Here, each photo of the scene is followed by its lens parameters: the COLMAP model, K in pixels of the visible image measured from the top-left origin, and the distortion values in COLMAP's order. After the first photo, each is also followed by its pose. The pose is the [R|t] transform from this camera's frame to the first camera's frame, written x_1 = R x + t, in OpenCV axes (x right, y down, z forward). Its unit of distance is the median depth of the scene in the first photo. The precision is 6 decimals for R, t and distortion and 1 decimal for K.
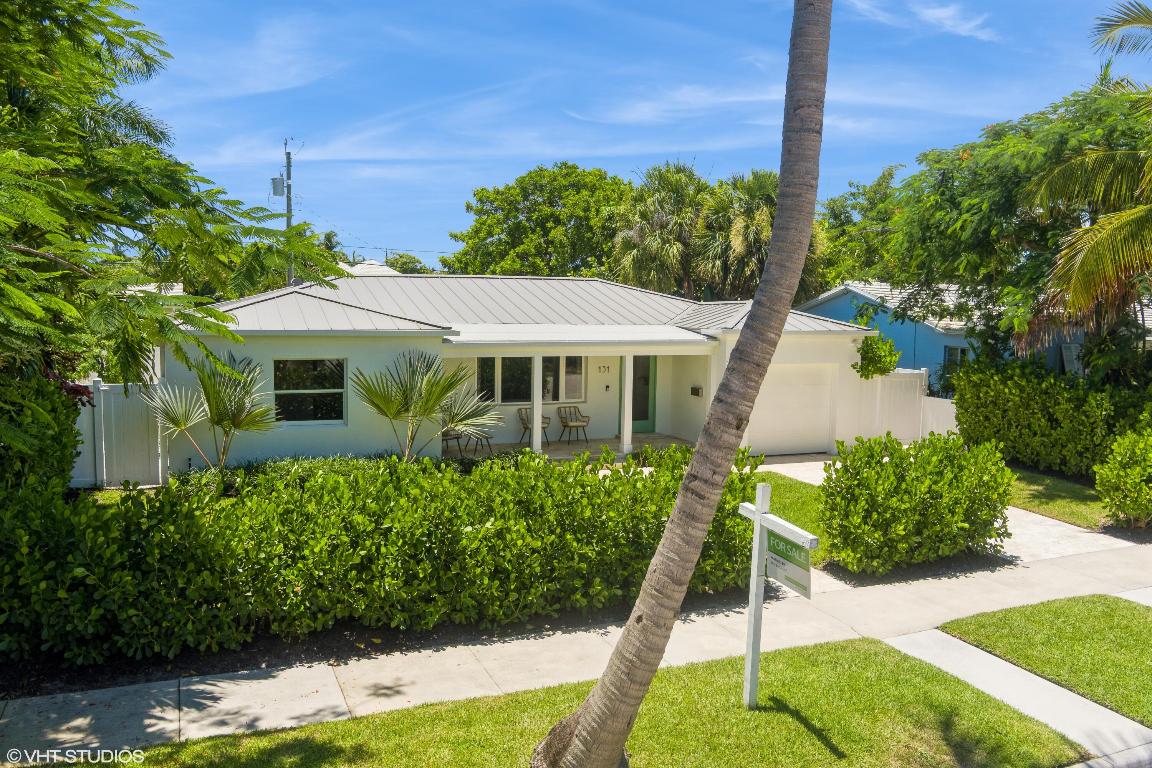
lens RADIAL K [[943.1, 0, 576.0], [0, 943.1, 384.0], [0, 0, 1]] dist [-0.055194, 0.000173]
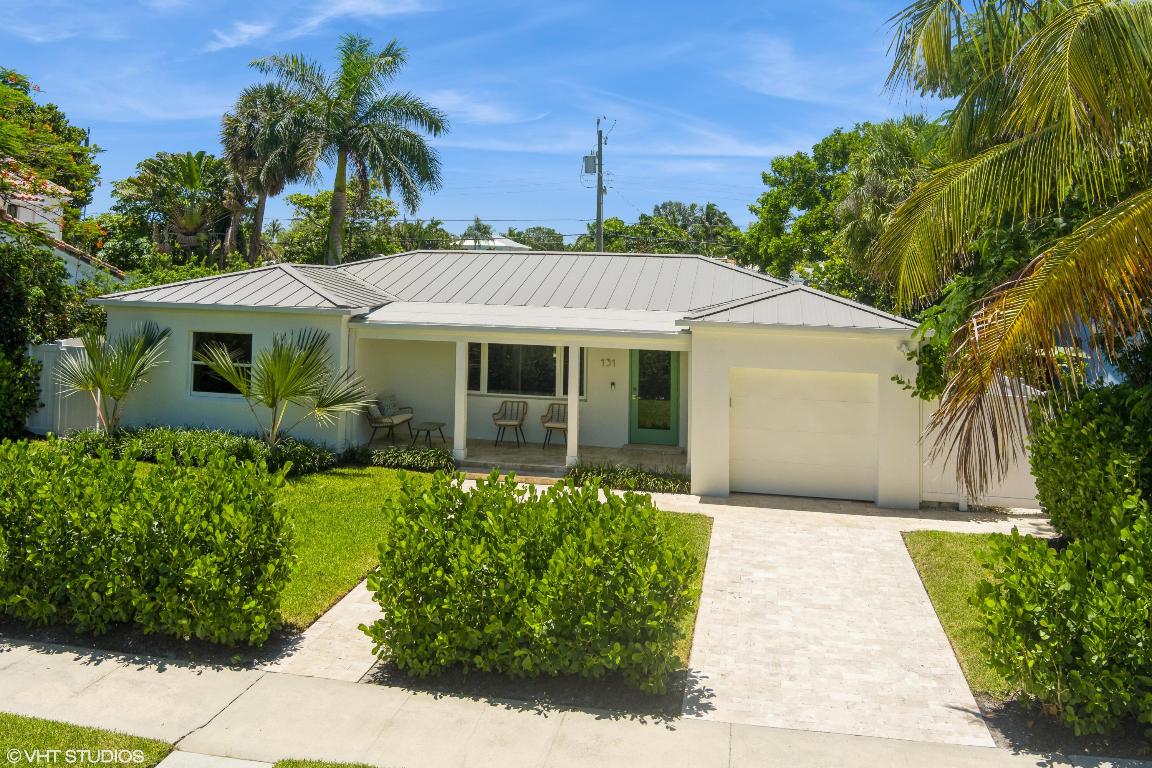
lens RADIAL K [[943.1, 0, 576.0], [0, 943.1, 384.0], [0, 0, 1]] dist [-0.055194, 0.000173]
pose [[0.823953, 0.073967, -0.561810, 0.513099], [-0.063159, 0.997254, 0.038667, -0.029307], [0.563127, 0.003624, 0.826362, 0.316568]]
